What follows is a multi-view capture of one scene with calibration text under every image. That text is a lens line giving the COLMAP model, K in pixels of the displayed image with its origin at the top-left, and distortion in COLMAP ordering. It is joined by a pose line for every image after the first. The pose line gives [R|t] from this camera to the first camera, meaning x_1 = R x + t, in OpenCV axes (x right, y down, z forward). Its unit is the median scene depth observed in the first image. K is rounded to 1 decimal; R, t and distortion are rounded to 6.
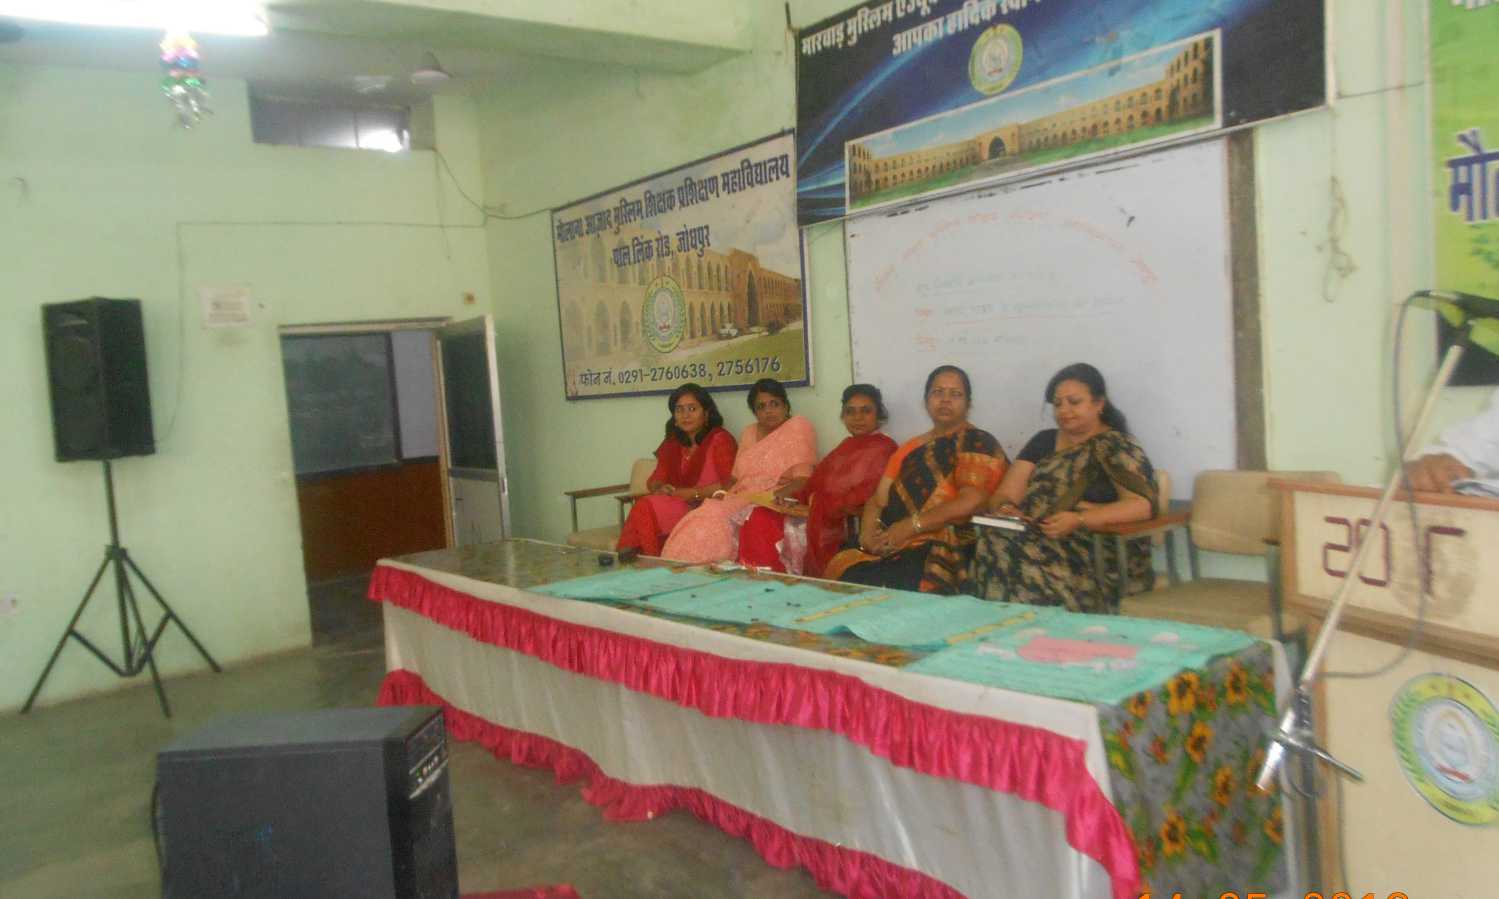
lens RADIAL K [[1180.4, 0, 717.8], [0, 1180.4, 446.3], [0, 0, 1]] dist [-0.028236, 0.059172]
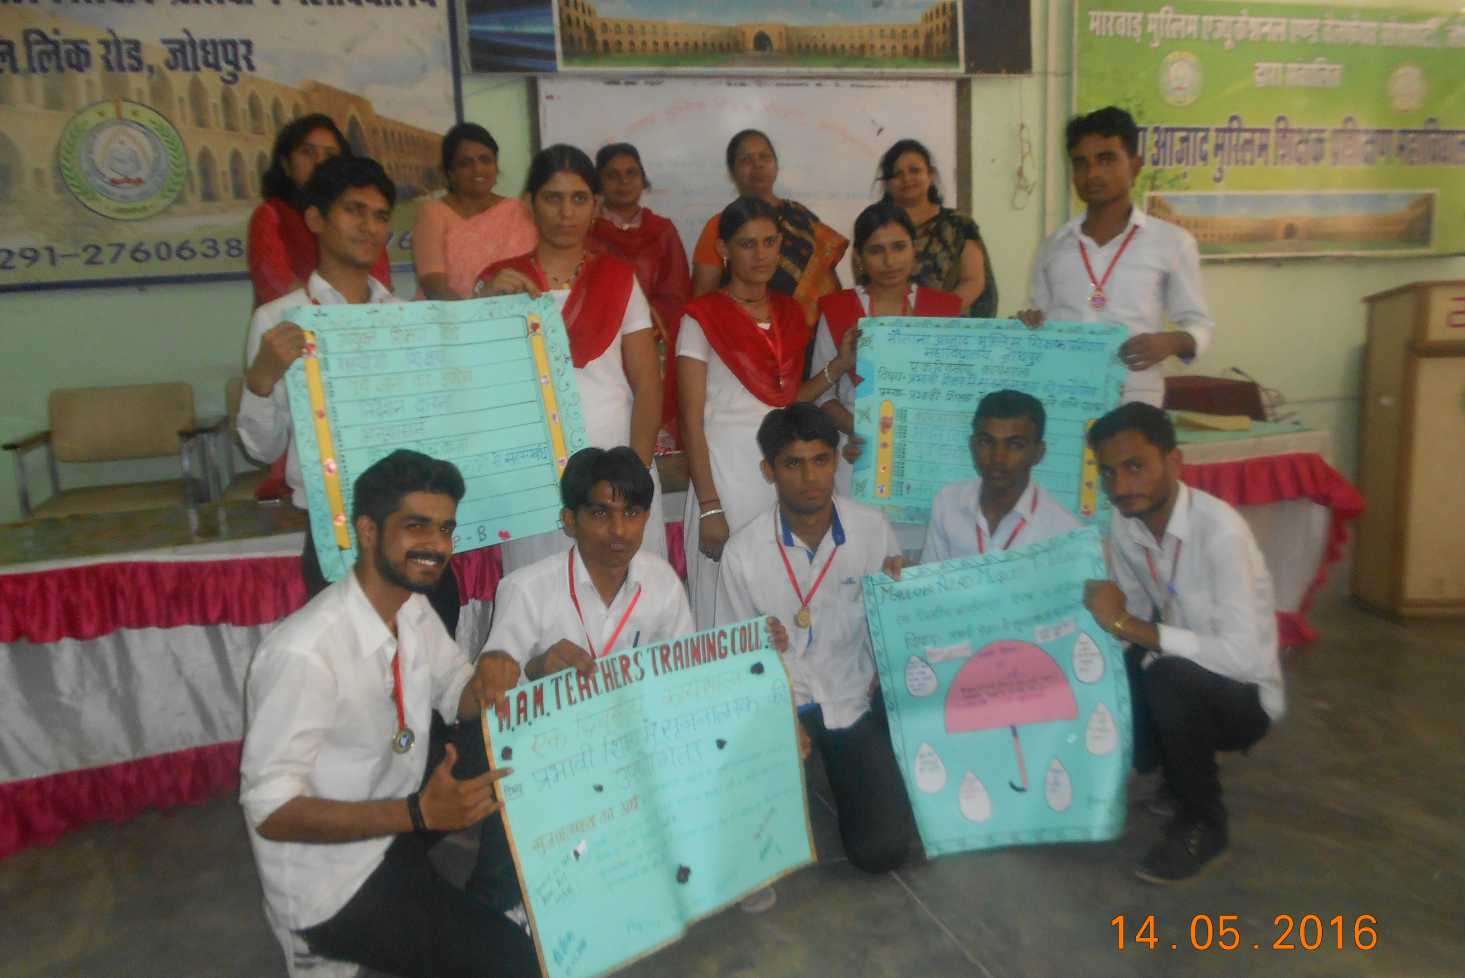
lens RADIAL K [[1141.2, 0, 710.9], [0, 1141.2, 455.6], [0, 0, 1]] dist [-0.007946, -0.021938]
pose [[0.336607, -0.098978, 0.936429, -0.771526], [0.072489, 0.994233, 0.079031, 0.034464], [-0.938851, 0.041279, 0.341841, 0.694091]]
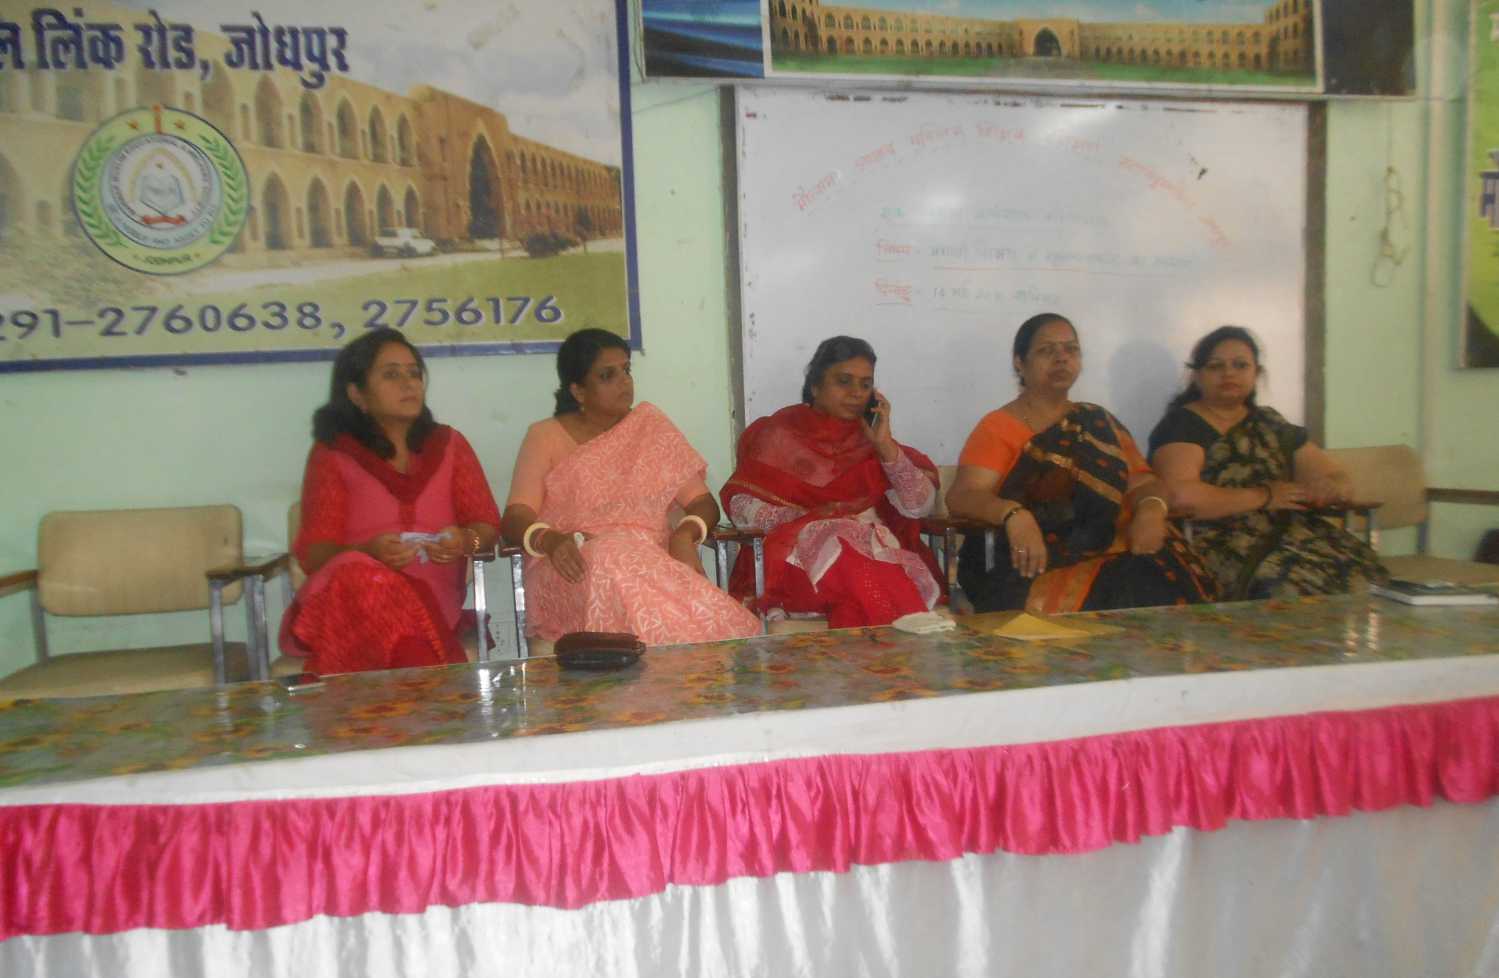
lens RADIAL K [[1231.3, 0, 746.7], [0, 1231.3, 517.6], [0, 0, 1]] dist [-0.025521, 0.011777]
pose [[0.406955, -0.013315, 0.913351, -0.561508], [0.057623, 0.998276, -0.011122, 0.049811], [-0.911629, 0.057157, 0.407020, 0.857112]]
